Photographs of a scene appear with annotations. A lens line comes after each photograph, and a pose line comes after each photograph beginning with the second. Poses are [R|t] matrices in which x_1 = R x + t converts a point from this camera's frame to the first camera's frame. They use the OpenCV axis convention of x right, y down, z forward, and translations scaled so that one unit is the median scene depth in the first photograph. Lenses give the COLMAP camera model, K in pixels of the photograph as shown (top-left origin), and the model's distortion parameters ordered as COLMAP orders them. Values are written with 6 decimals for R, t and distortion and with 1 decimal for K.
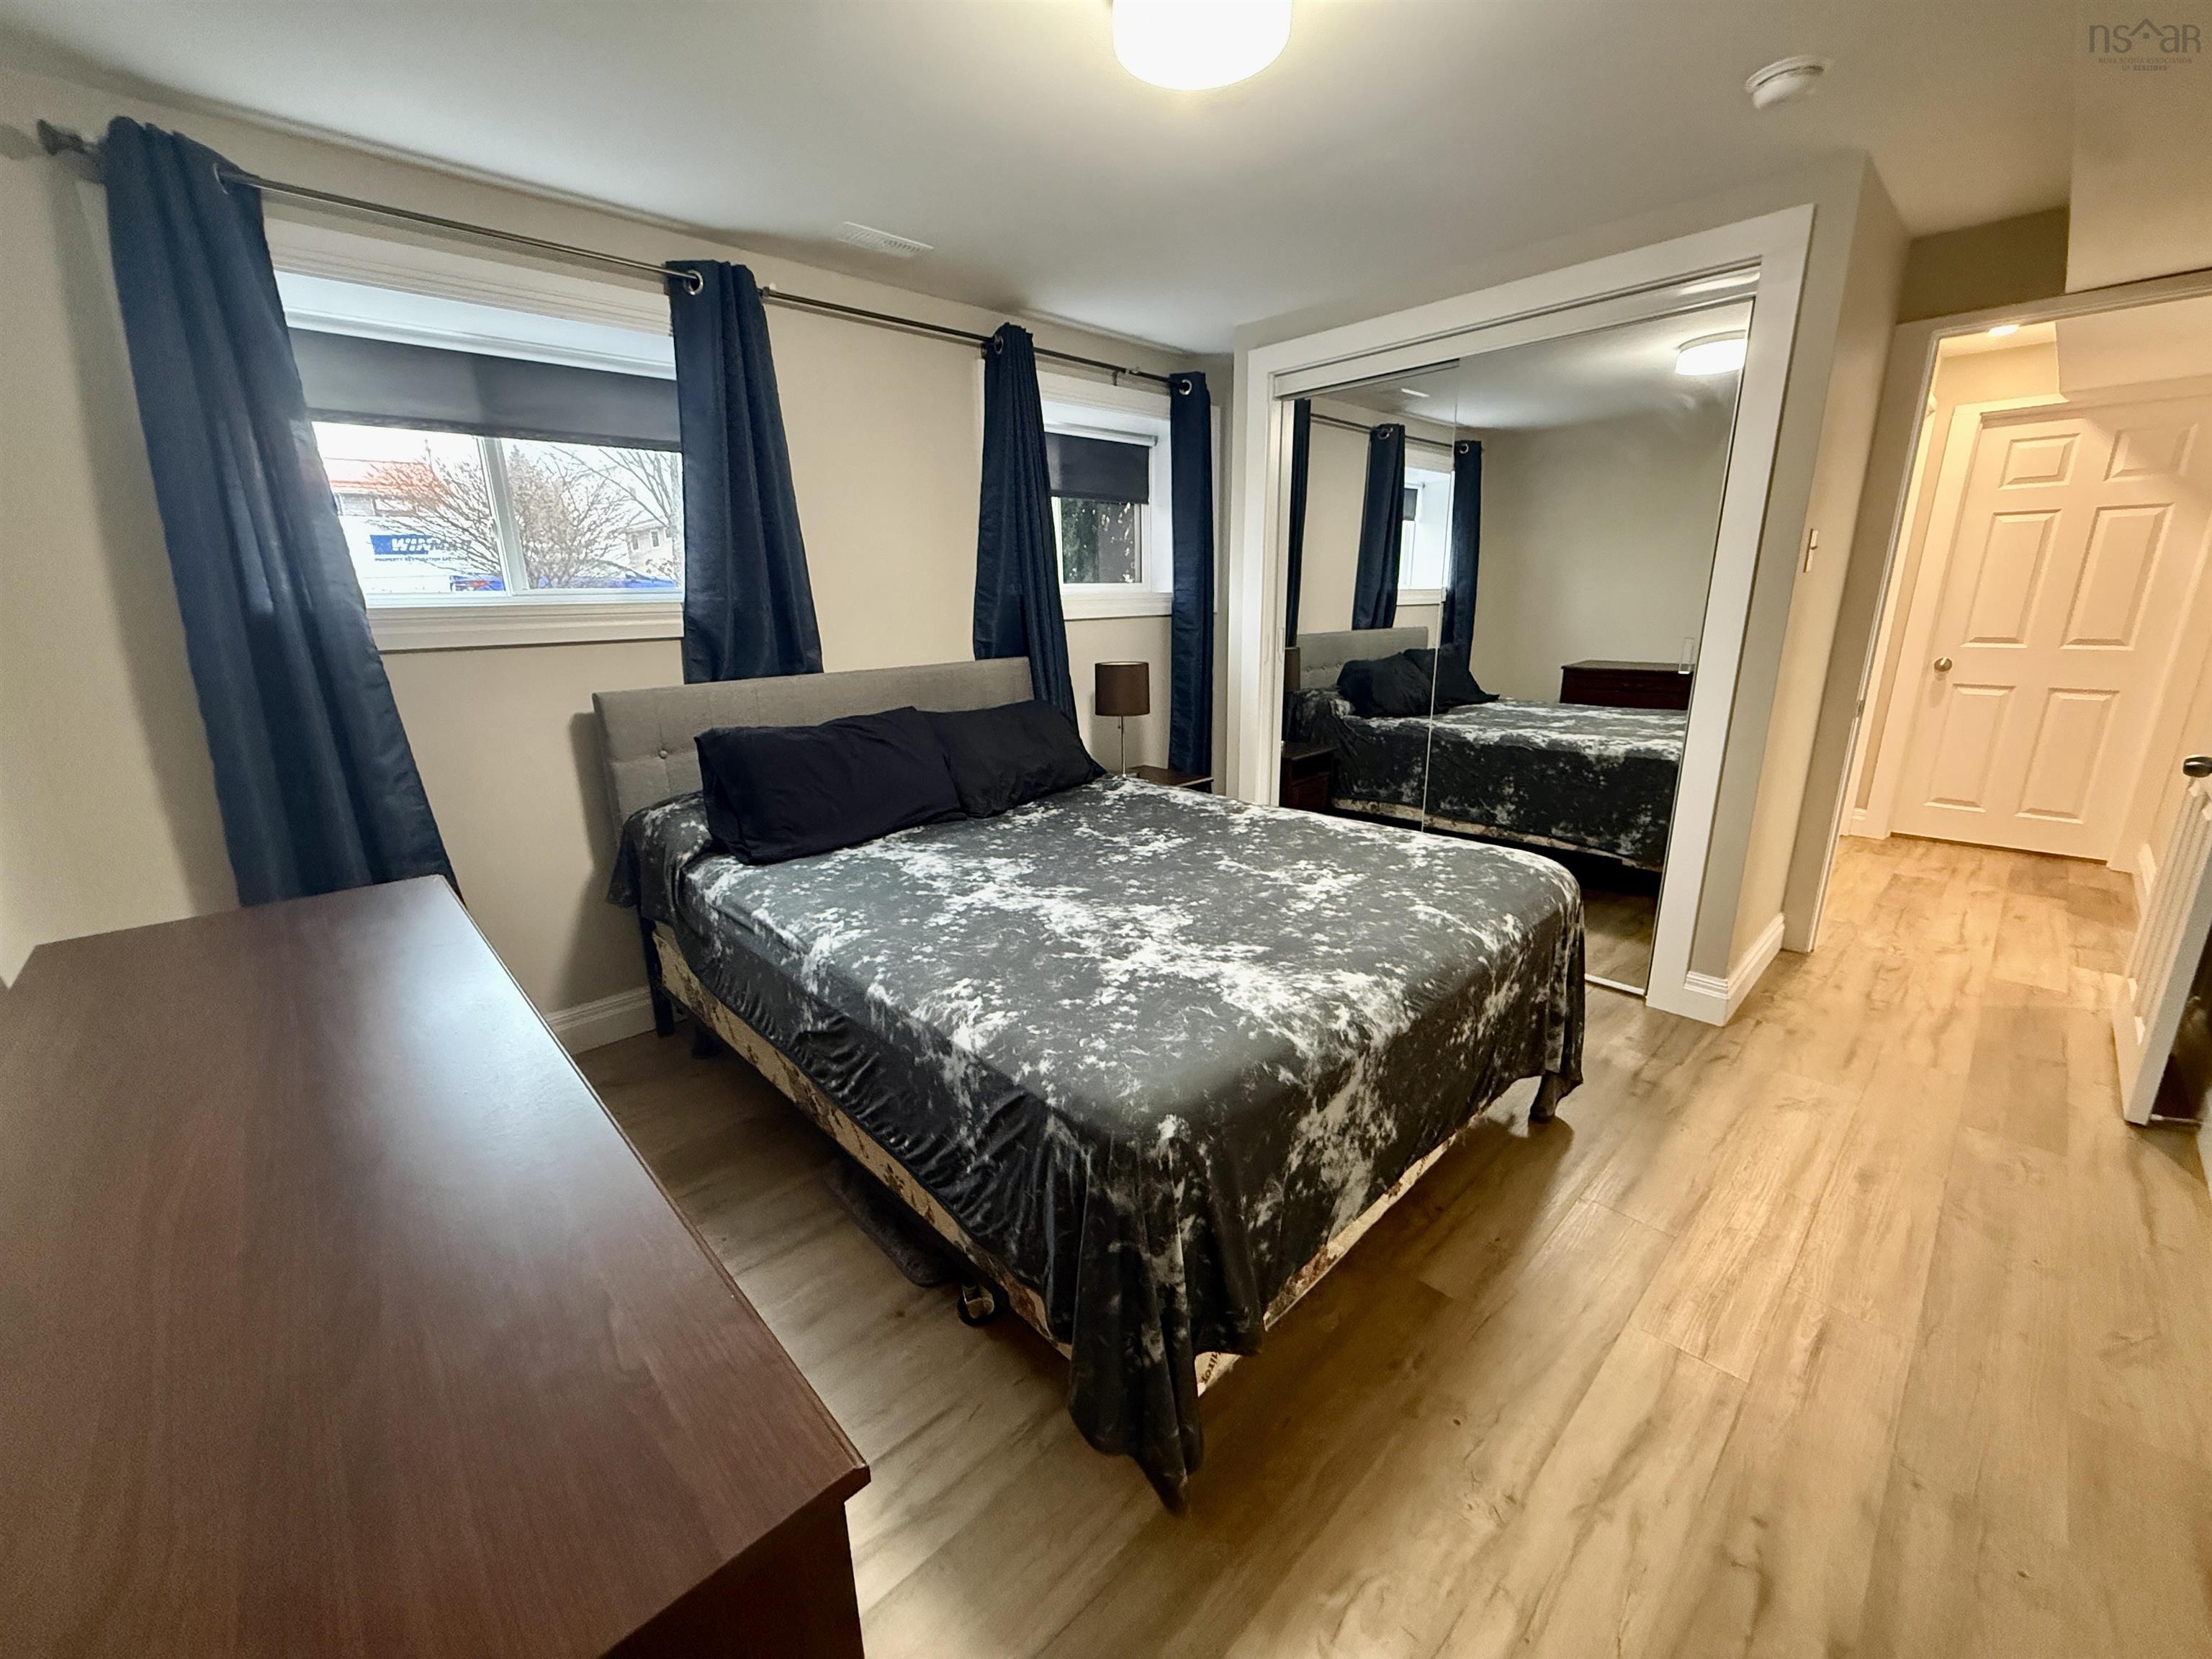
lens RADIAL K [[877.0, 0, 1094.3], [0, 877.0, 830.7], [0, 0, 1]] dist [-0.000664, 0.000205]
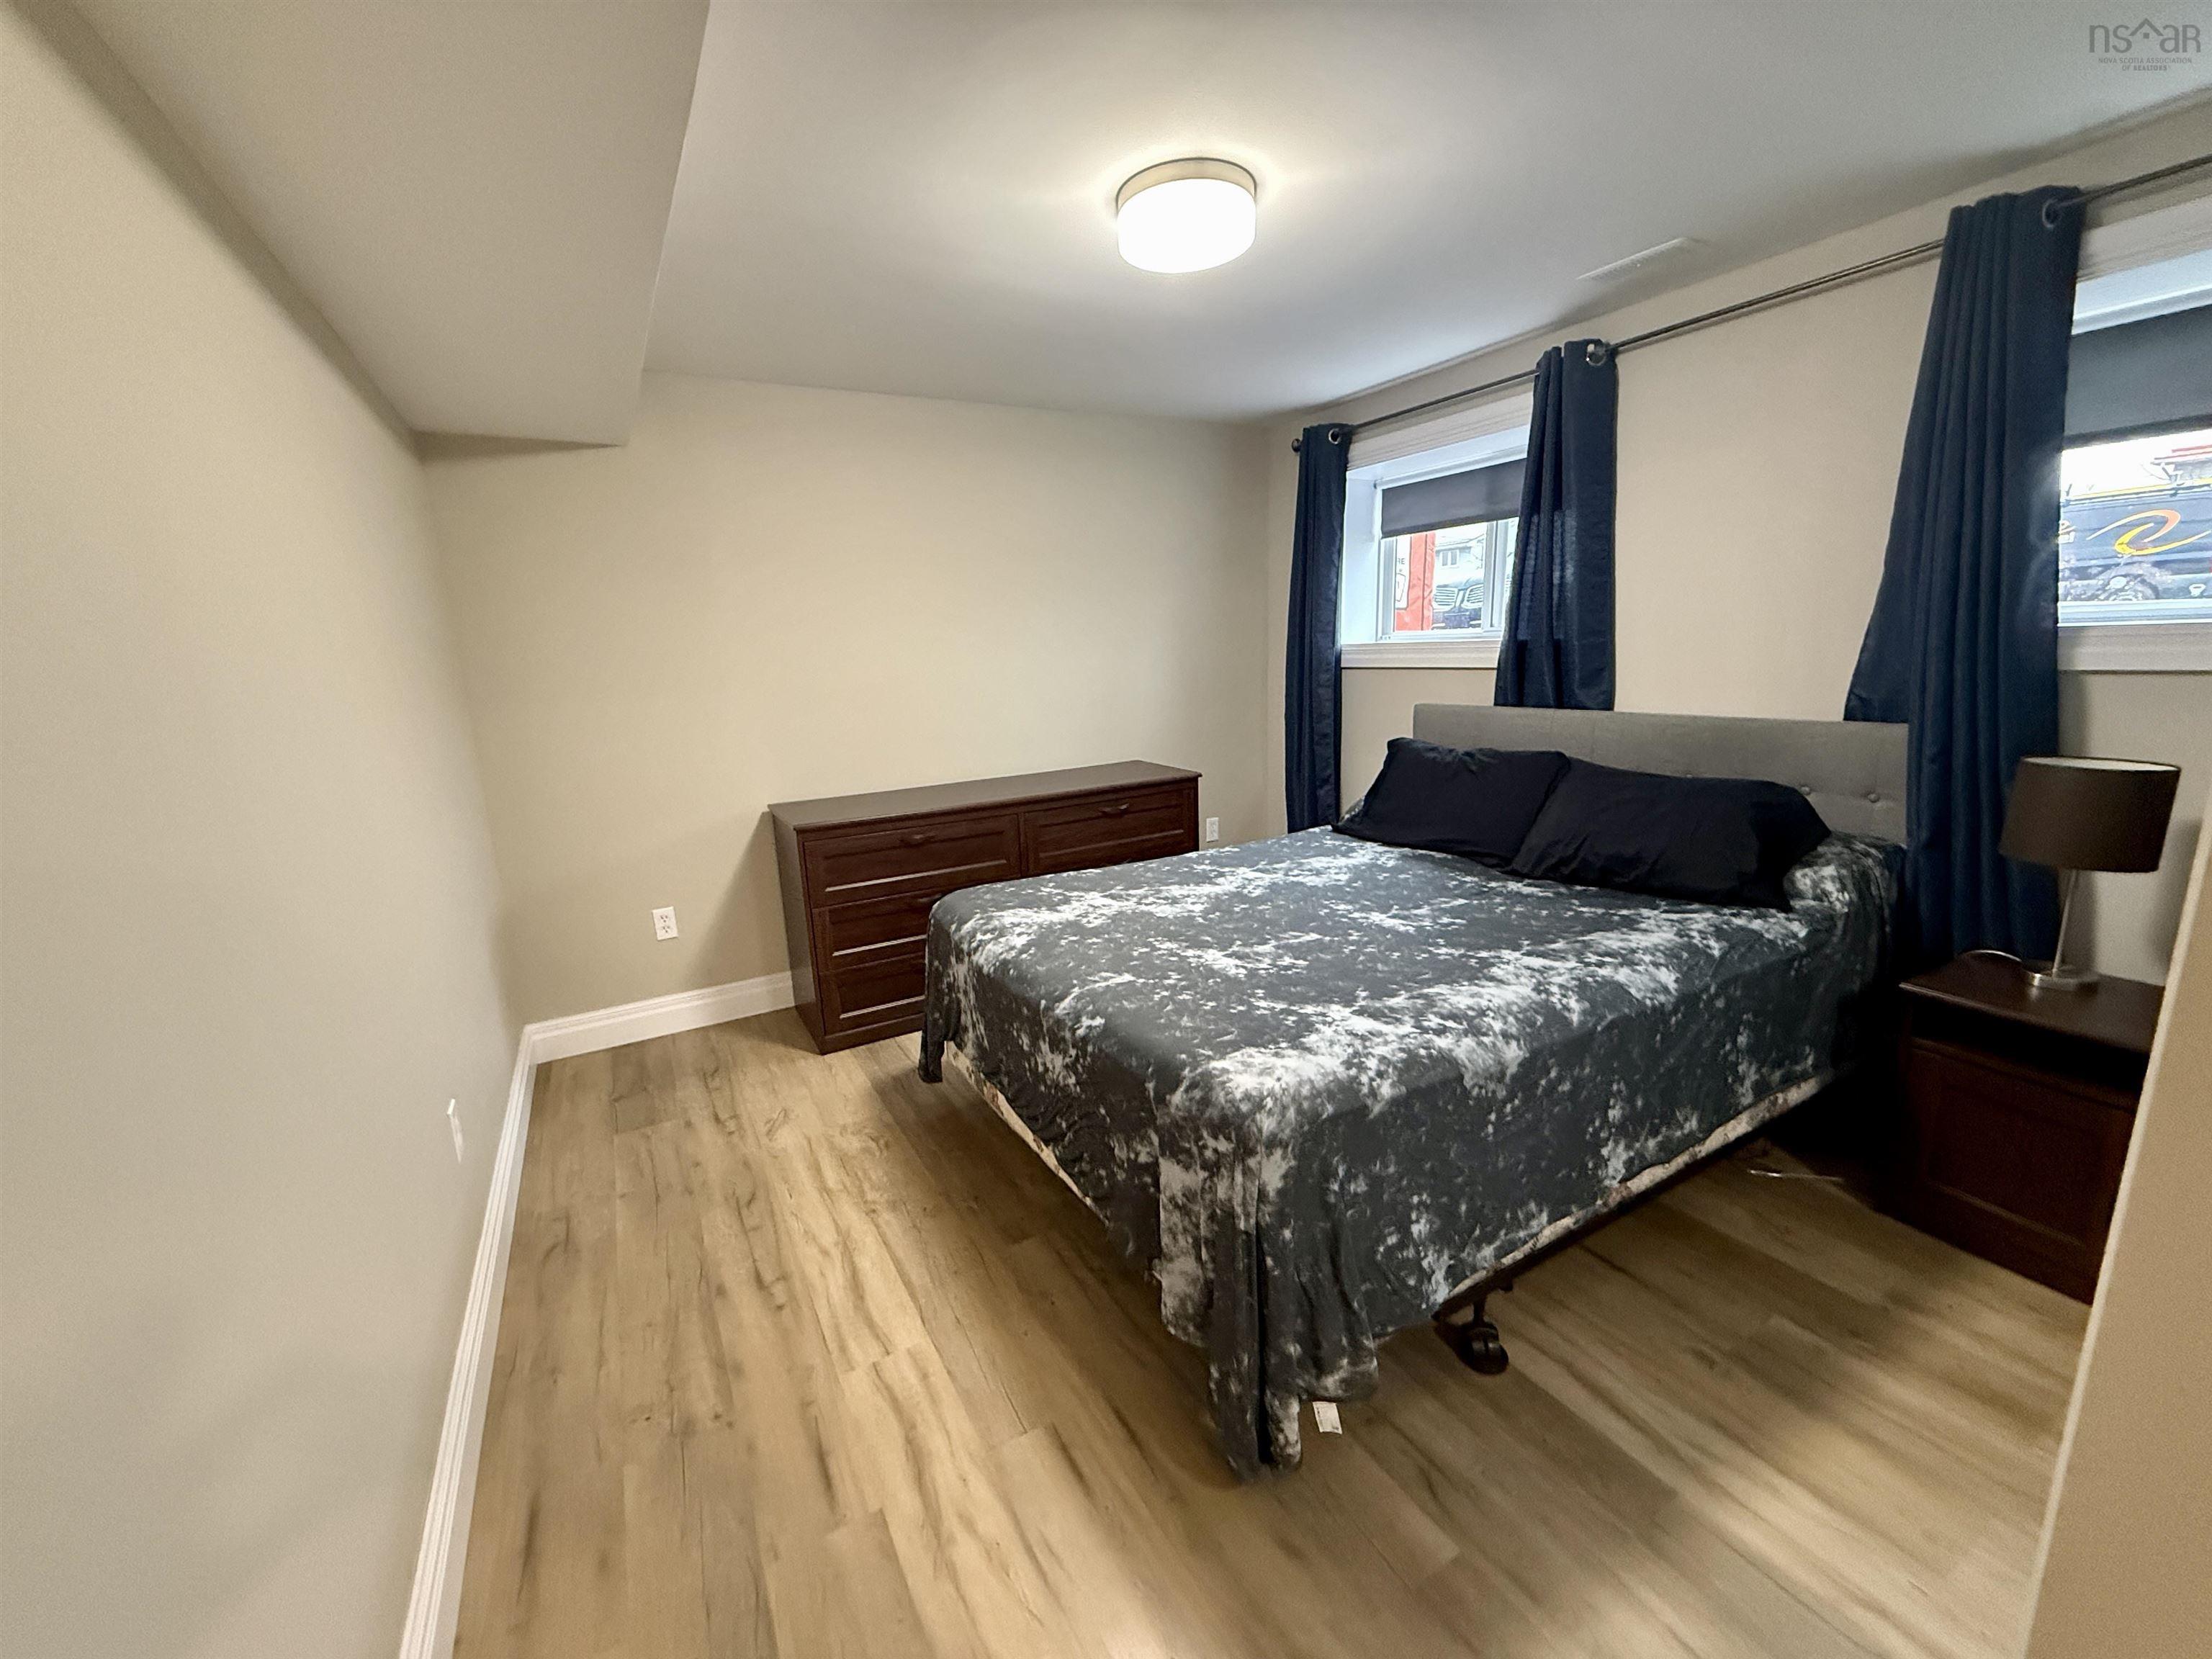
lens RADIAL K [[877.0, 0, 1096.8], [0, 877.0, 828.5], [0, 0, 1]] dist [-0.000664, 0.000205]
pose [[-0.241290, 0.231430, -0.942454, 1.159580], [-0.207919, 0.936269, 0.283143, -0.317523], [0.947918, 0.264273, -0.177793, 0.980703]]
